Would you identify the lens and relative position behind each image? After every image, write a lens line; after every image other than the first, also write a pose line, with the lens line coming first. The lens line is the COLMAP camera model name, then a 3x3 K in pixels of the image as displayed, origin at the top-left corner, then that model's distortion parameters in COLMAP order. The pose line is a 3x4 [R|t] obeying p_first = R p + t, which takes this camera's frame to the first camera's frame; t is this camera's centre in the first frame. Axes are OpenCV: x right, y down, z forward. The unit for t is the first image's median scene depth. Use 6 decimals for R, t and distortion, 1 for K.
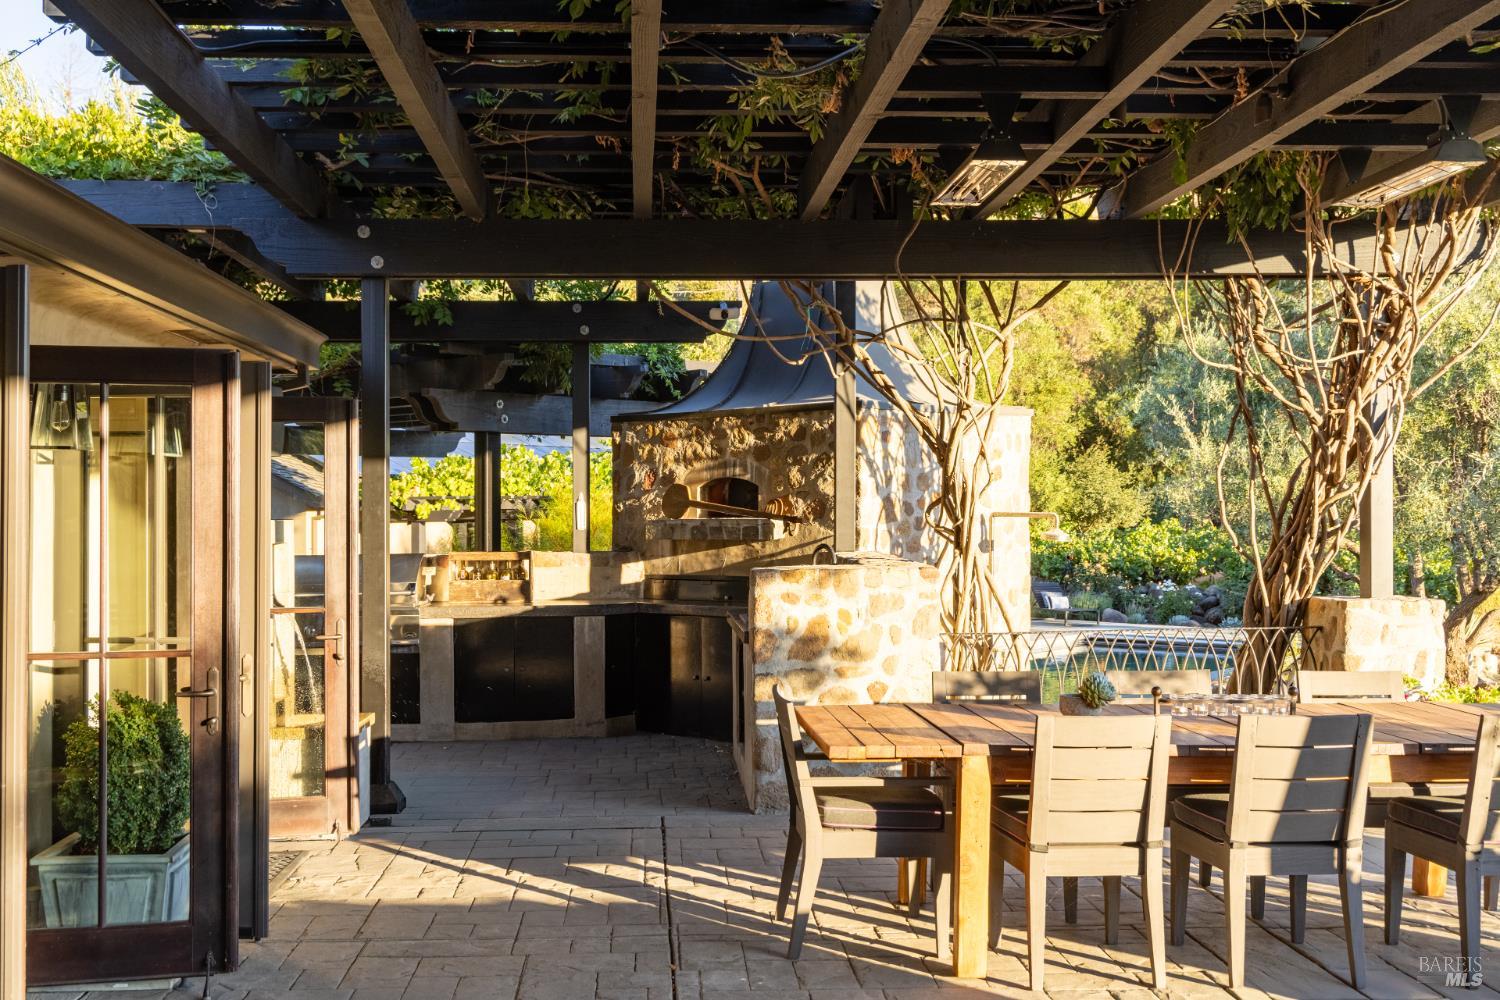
lens RADIAL K [[1611.3, 0, 750.0], [0, 1611.3, 500.0], [0, 0, 1]] dist [0.004951, 0.002266]
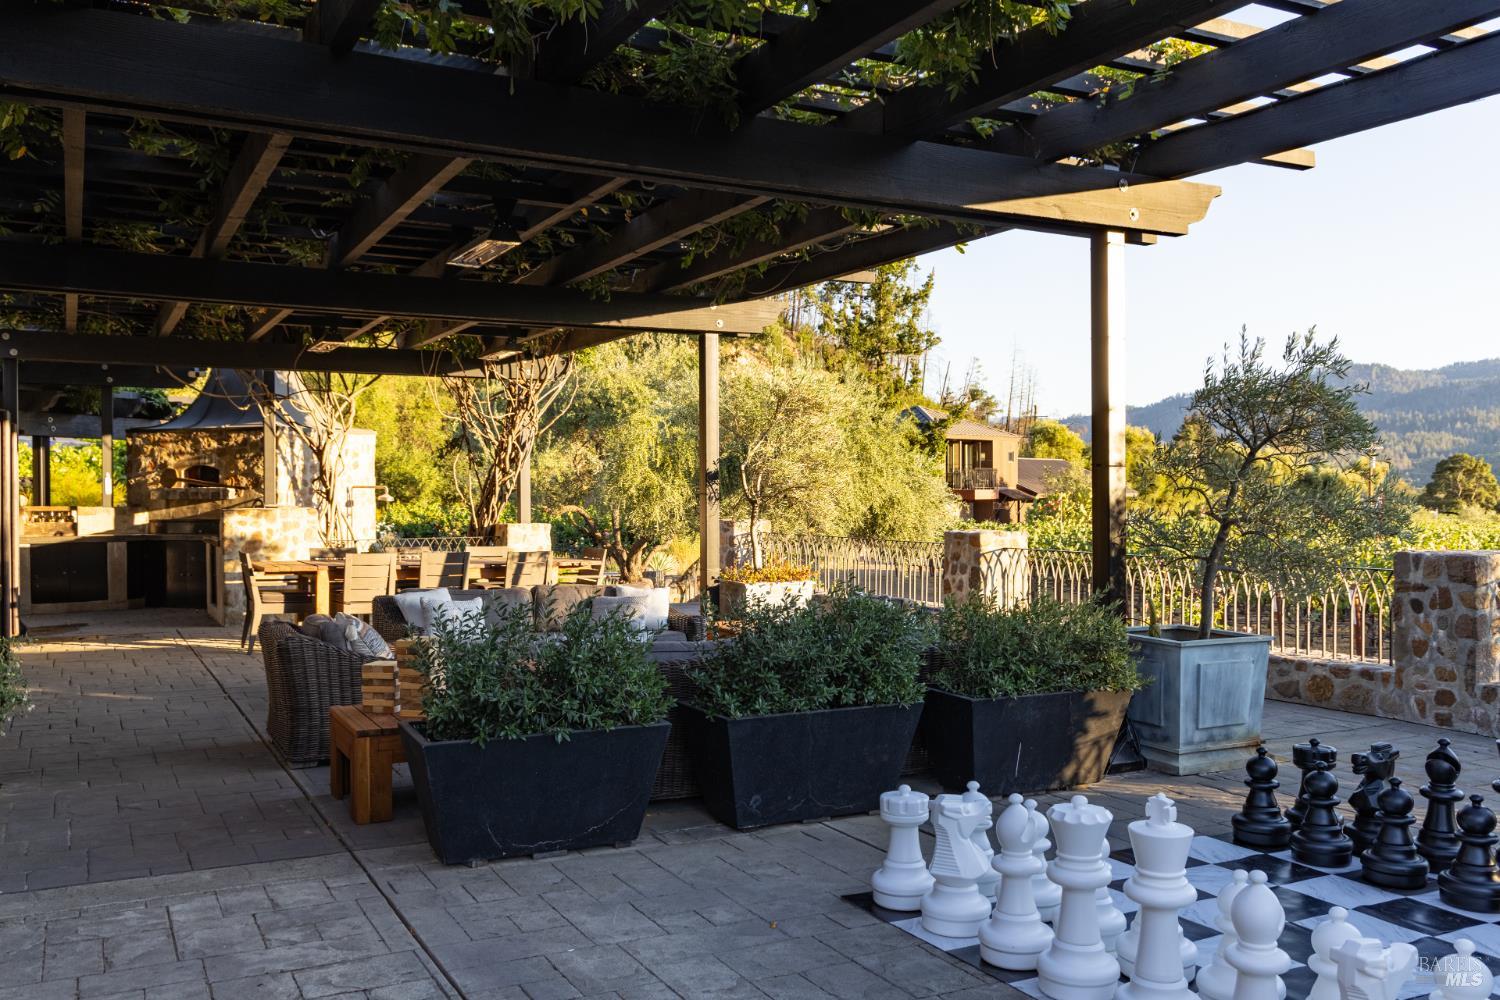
lens RADIAL K [[1273.1, 0, 751.3], [0, 1273.1, 543.0], [0, 0, 1]] dist [0.004225, 0.005688]
pose [[0.912877, -0.009781, 0.408118, -0.035486], [-0.007631, 0.999129, 0.041015, 0.010436], [-0.408164, -0.040556, 0.912008, -0.587056]]
